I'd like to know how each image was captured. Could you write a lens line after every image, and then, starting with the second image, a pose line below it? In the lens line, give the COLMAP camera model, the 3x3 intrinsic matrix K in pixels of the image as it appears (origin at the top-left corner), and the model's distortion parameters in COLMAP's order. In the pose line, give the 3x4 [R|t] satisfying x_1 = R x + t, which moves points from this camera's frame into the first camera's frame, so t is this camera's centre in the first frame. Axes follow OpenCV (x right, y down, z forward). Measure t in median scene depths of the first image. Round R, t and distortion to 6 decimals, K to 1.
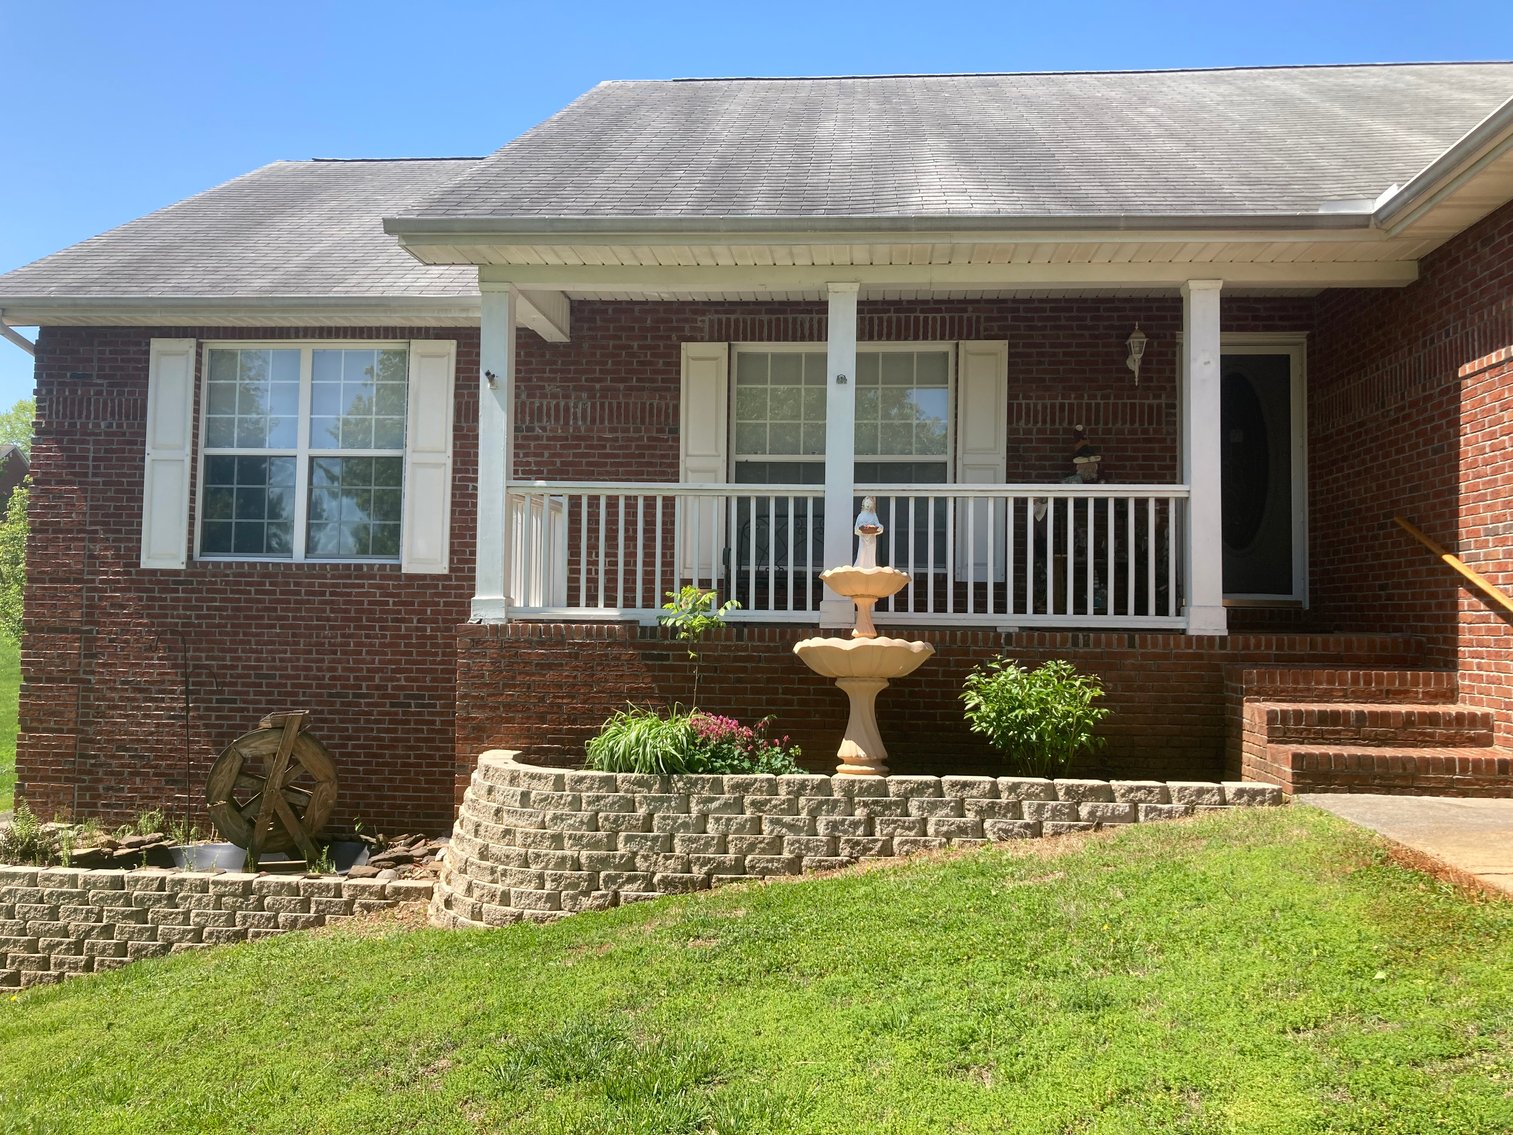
lens RADIAL K [[1245.6, 0, 759.7], [0, 1245.6, 558.8], [0, 0, 1]] dist [0.023492, -0.013004]
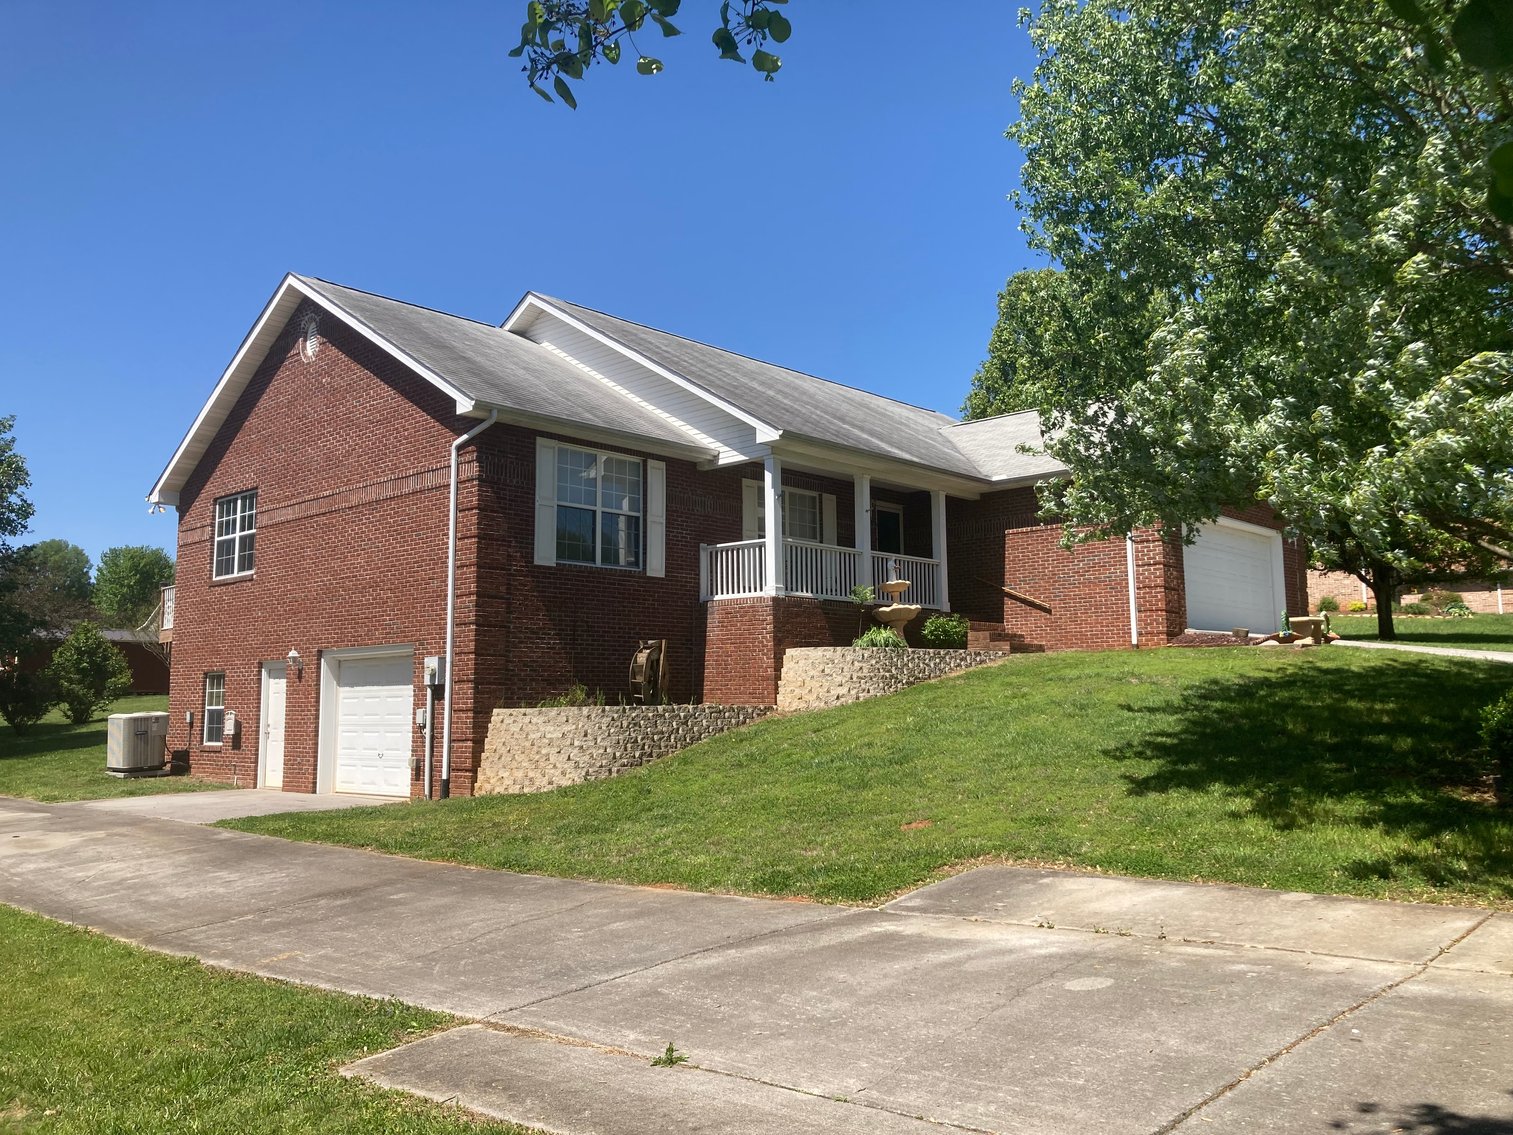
lens RADIAL K [[1245.6, 0, 758.6], [0, 1245.6, 568.2], [0, 0, 1]] dist [0.023492, -0.013004]
pose [[0.609676, 0.066803, 0.789830, -1.702199], [-0.015532, 0.997258, -0.072358, 0.136571], [-0.792498, 0.031847, 0.609042, -0.330725]]
